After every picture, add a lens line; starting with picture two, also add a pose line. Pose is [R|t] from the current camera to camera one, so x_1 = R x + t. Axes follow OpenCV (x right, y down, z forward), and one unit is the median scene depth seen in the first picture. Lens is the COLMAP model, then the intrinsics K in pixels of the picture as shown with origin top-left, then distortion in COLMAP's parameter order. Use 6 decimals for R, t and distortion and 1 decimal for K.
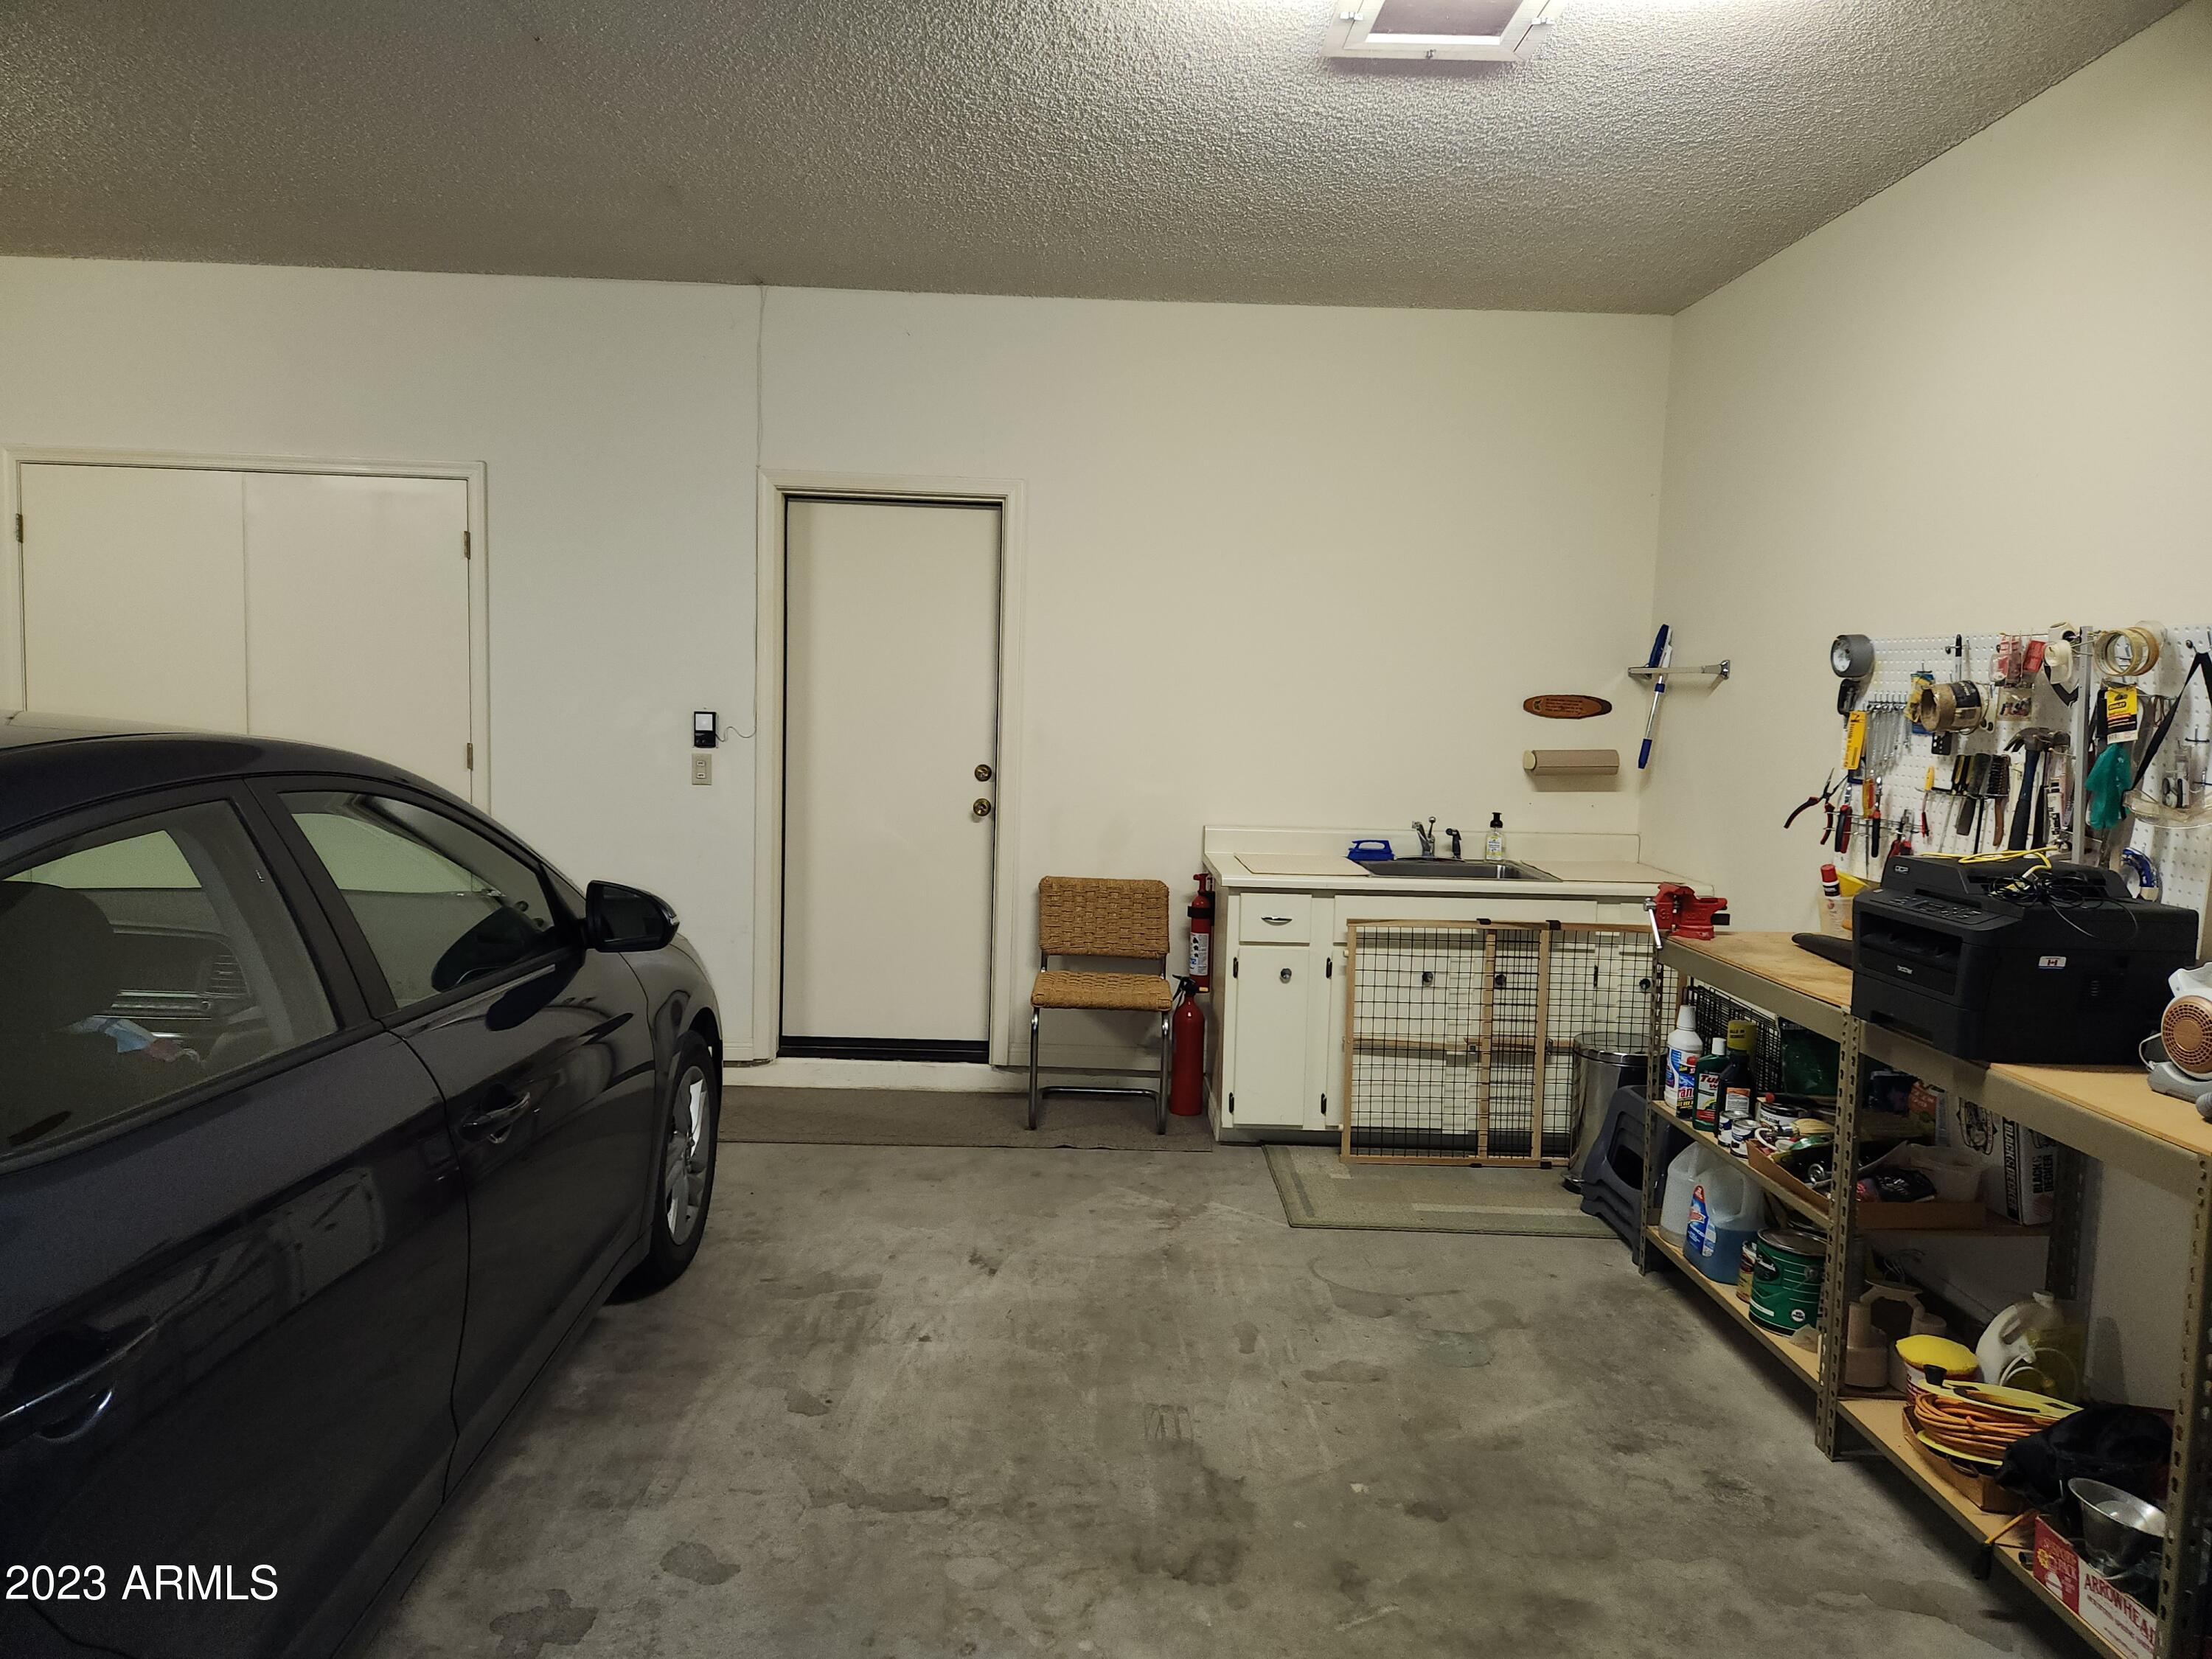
lens RADIAL K [[1534.4, 0, 1106.0], [0, 1534.4, 829.5], [0, 0, 1]] dist [0.078116, -0.071240]
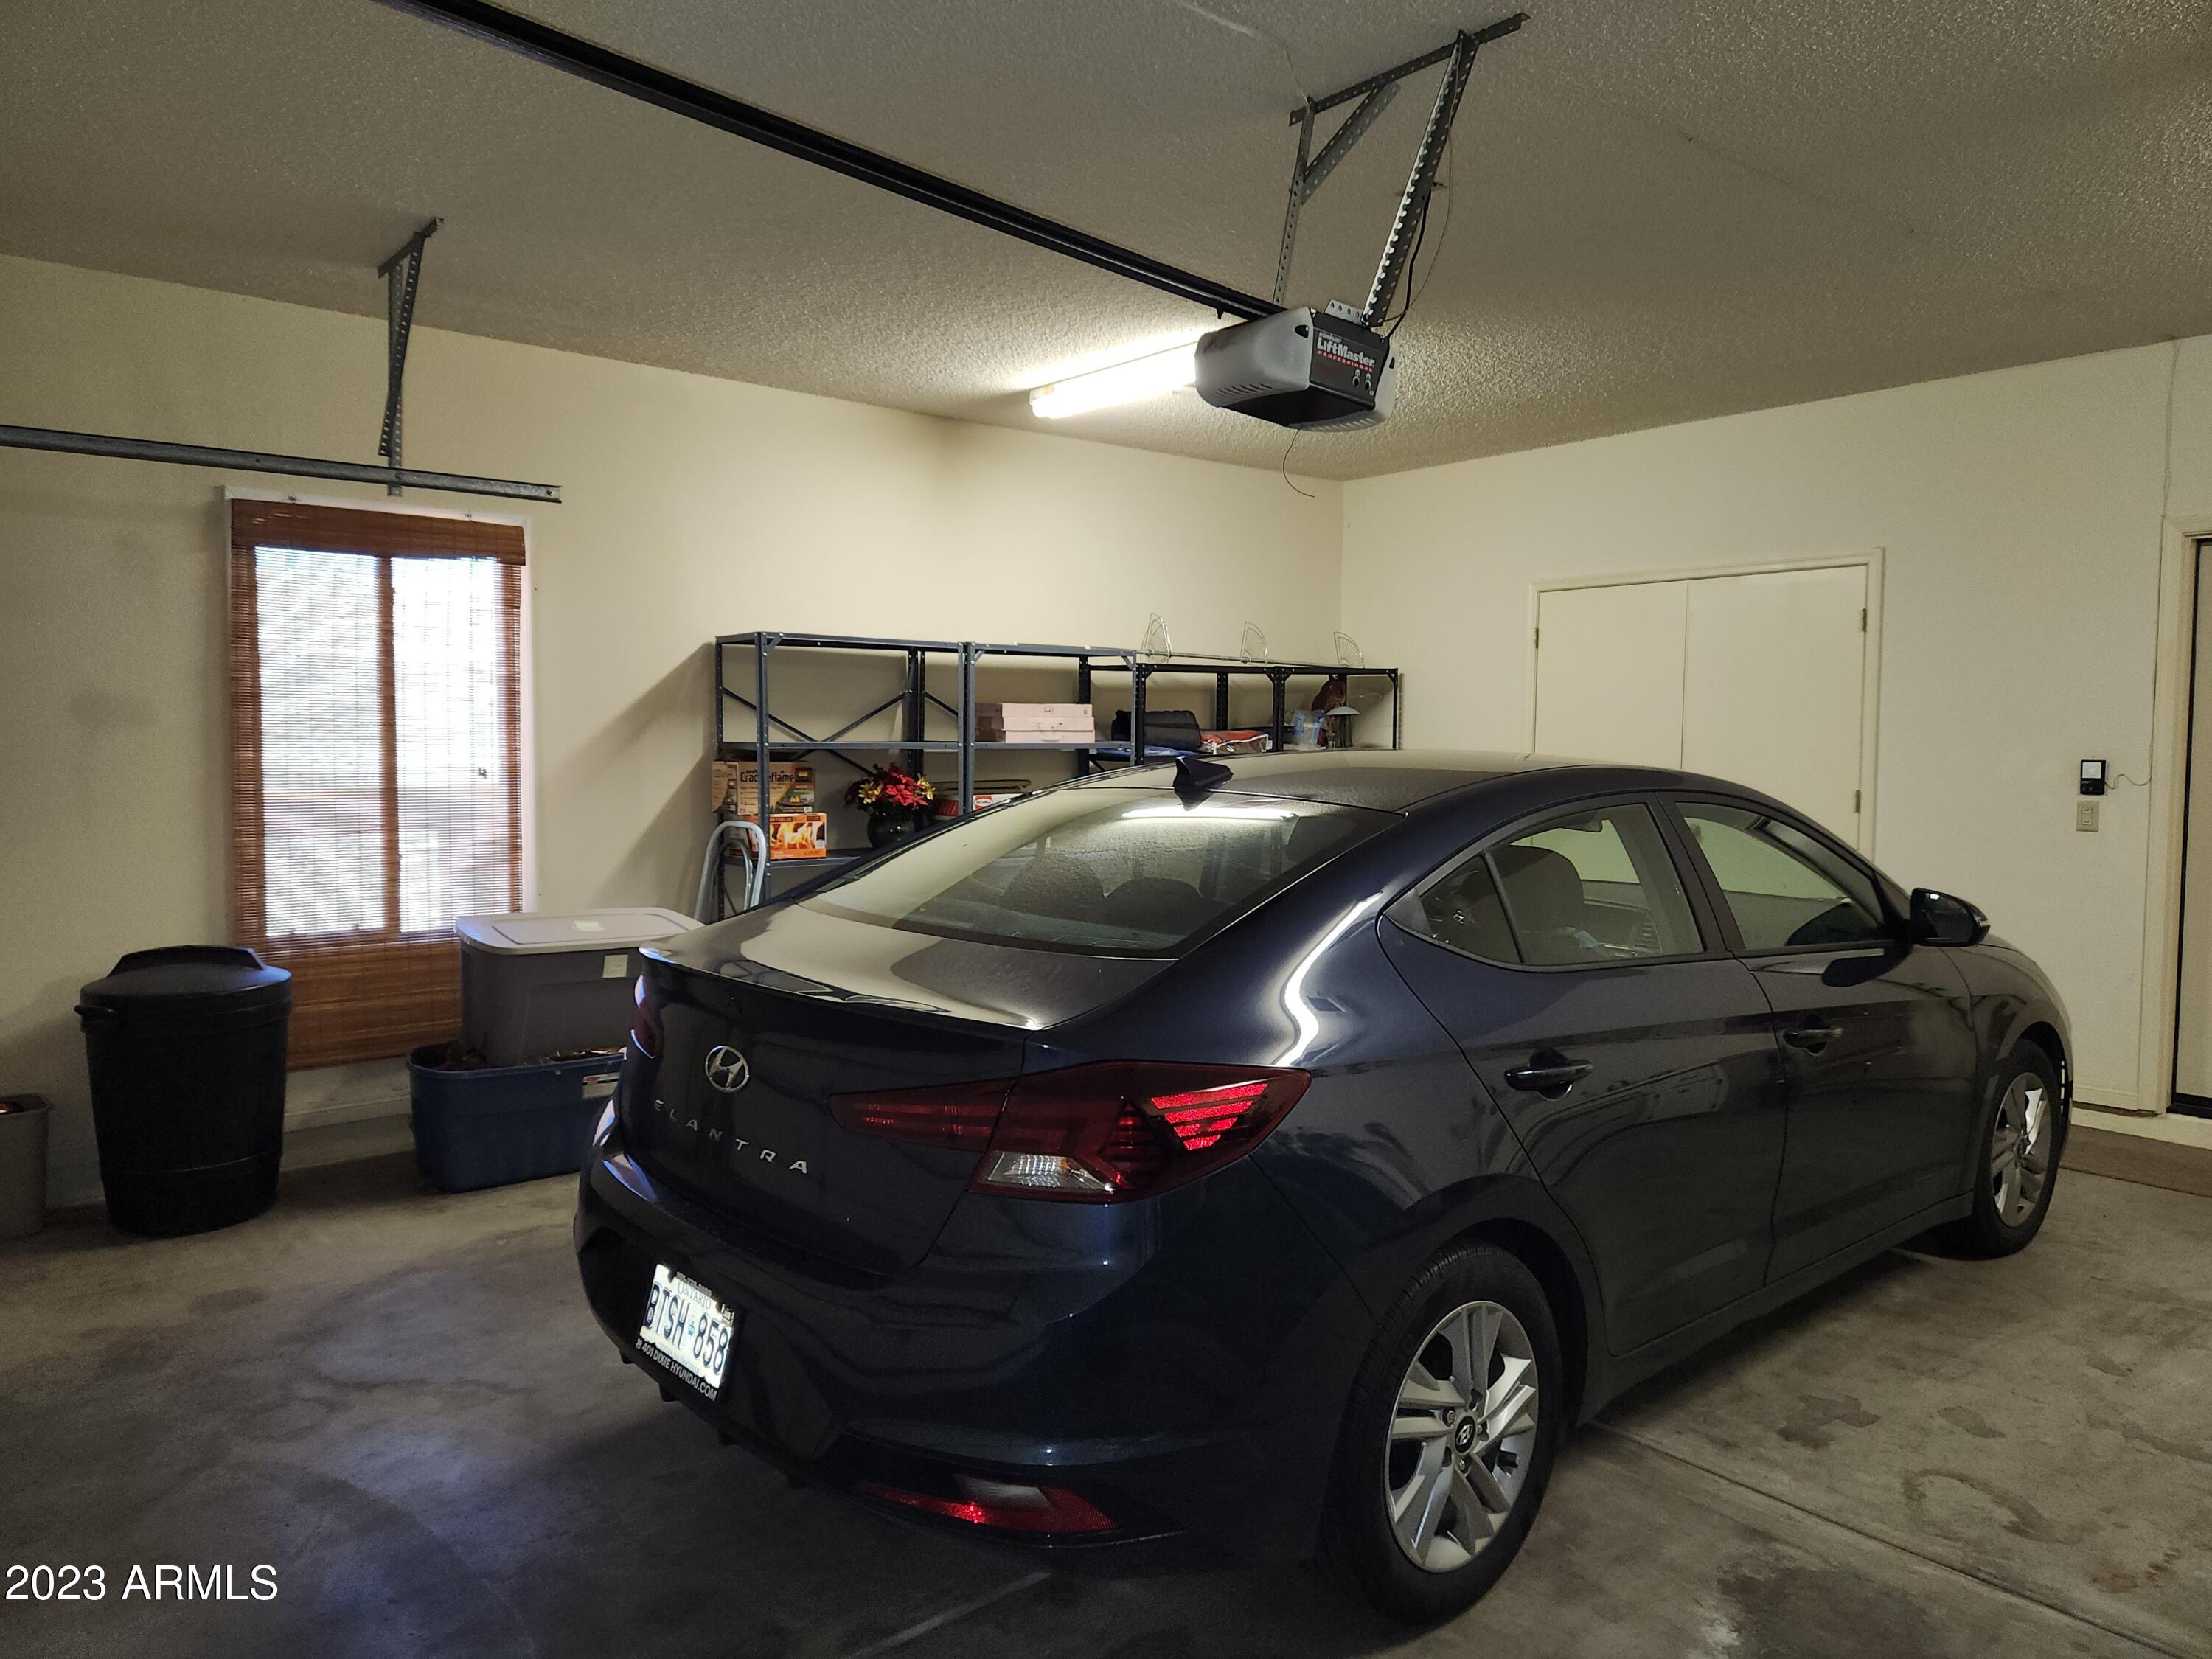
lens RADIAL K [[1534.4, 0, 1106.0], [0, 1534.4, 829.5], [0, 0, 1]] dist [0.078116, -0.071240]
pose [[0.646255, 0.020396, -0.762849, 0.187551], [-0.054150, 0.998349, -0.019182, 0.042720], [0.761198, 0.053705, 0.646292, -0.289190]]
